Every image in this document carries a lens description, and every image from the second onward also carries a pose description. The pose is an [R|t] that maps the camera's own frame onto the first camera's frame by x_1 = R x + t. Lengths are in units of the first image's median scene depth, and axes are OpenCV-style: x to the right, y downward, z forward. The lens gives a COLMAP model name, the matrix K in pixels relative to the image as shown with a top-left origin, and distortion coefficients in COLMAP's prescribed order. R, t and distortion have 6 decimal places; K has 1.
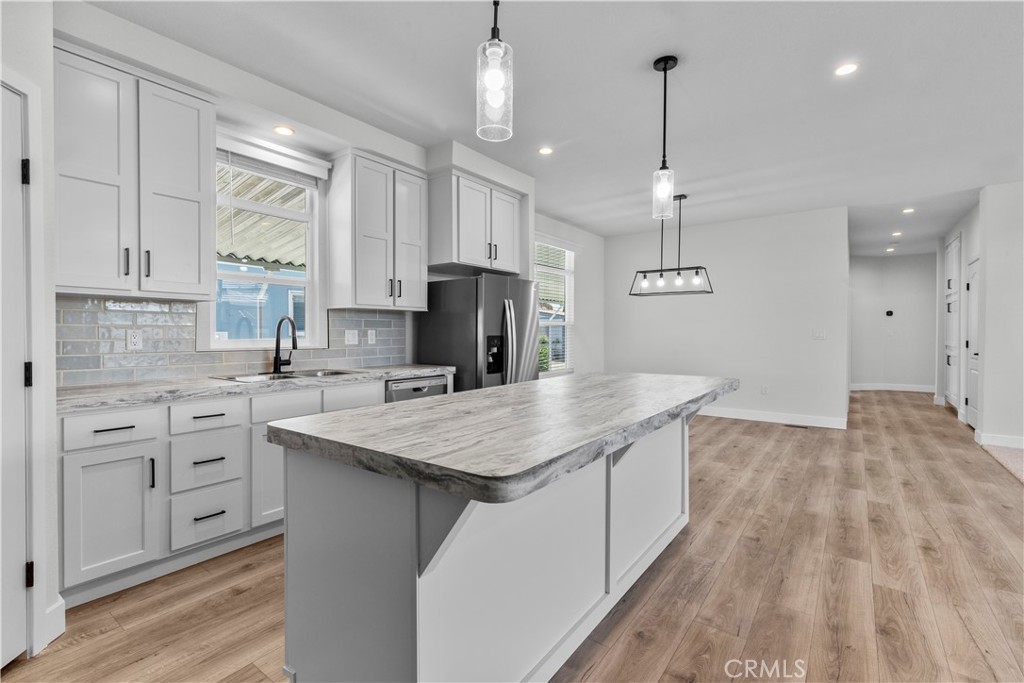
lens RADIAL K [[469.1, 0, 506.2], [0, 469.1, 342.5], [0, 0, 1]] dist [0.007483, -0.000825]
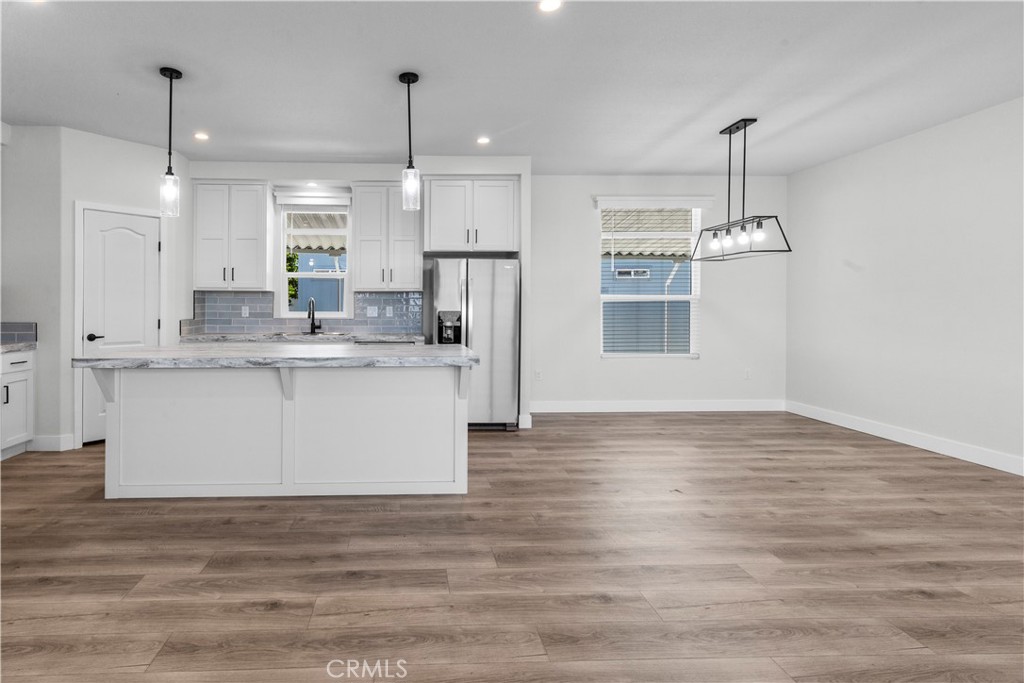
lens RADIAL K [[498.7, 0, 418.6], [0, 498.7, 306.9], [0, 0, 1]] dist [0.013473, -0.000078]
pose [[0.625779, 0.001261, -0.779999, 0.963885], [-0.017374, 0.999773, -0.012323, -0.009256], [0.779807, 0.021264, 0.625659, 0.186874]]
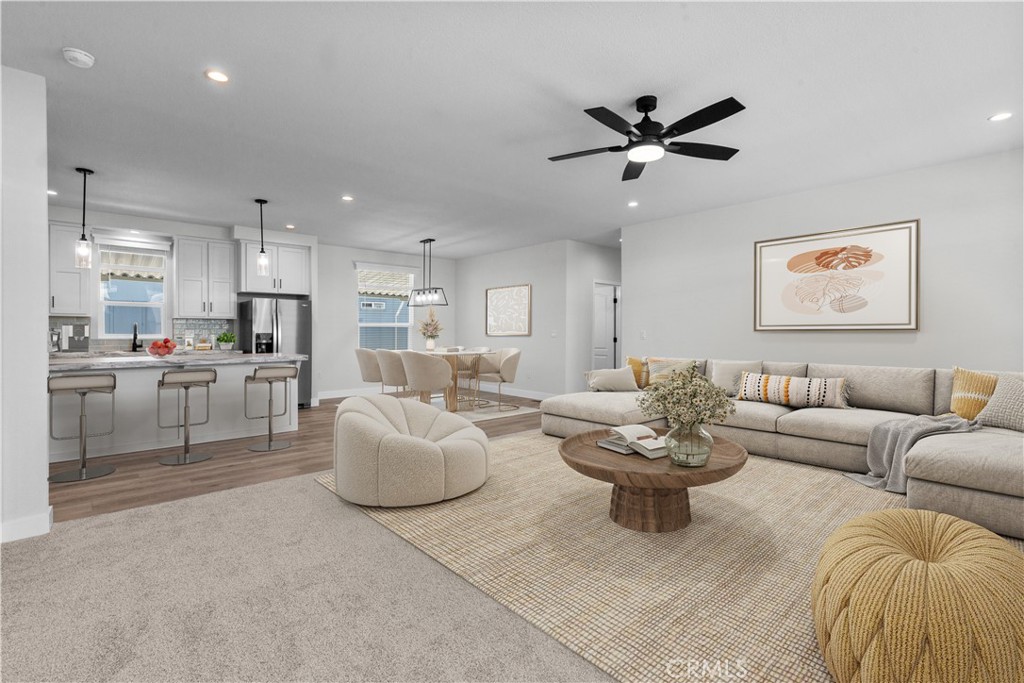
lens RADIAL K [[469.1, 0, 509.1], [0, 469.1, 338.6], [0, 0, 1]] dist [0.007483, -0.000825]
pose [[0.979979, 0.006077, -0.199010, 1.330748], [-0.007050, 0.999966, -0.004185, 0.008246], [0.198978, 0.005504, 0.979988, -0.588480]]
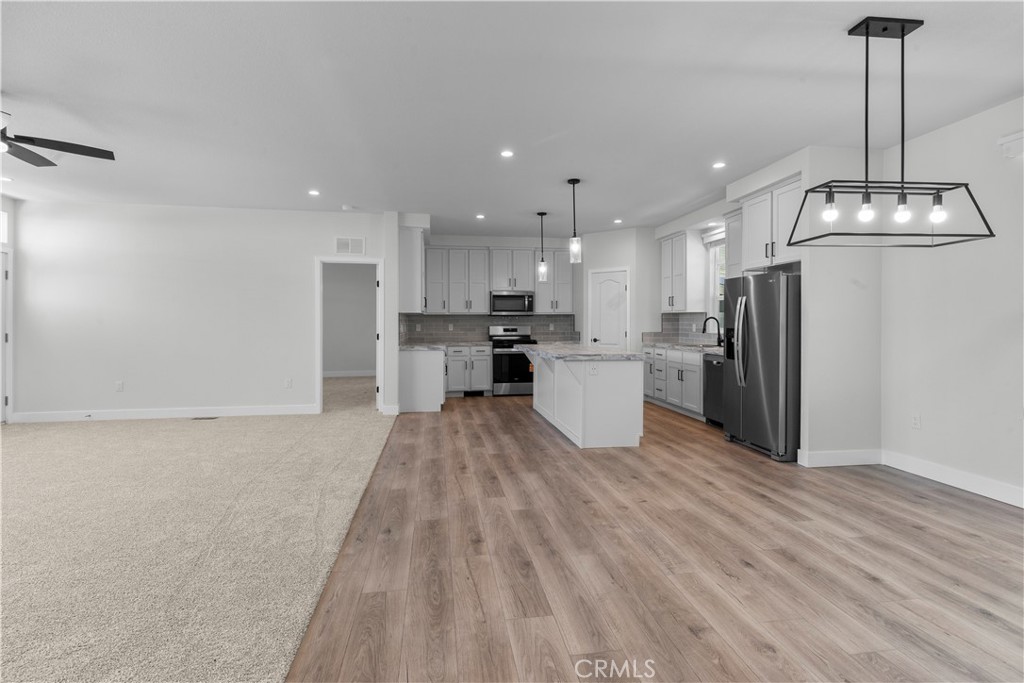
lens RADIAL K [[469.1, 0, 519.6], [0, 469.1, 334.8], [0, 0, 1]] dist [0.007483, -0.000825]
pose [[-0.686220, 0.014484, -0.727250, 1.327293], [-0.019357, 0.999084, 0.038162, -0.034897], [0.727137, 0.040264, -0.685311, 1.482978]]
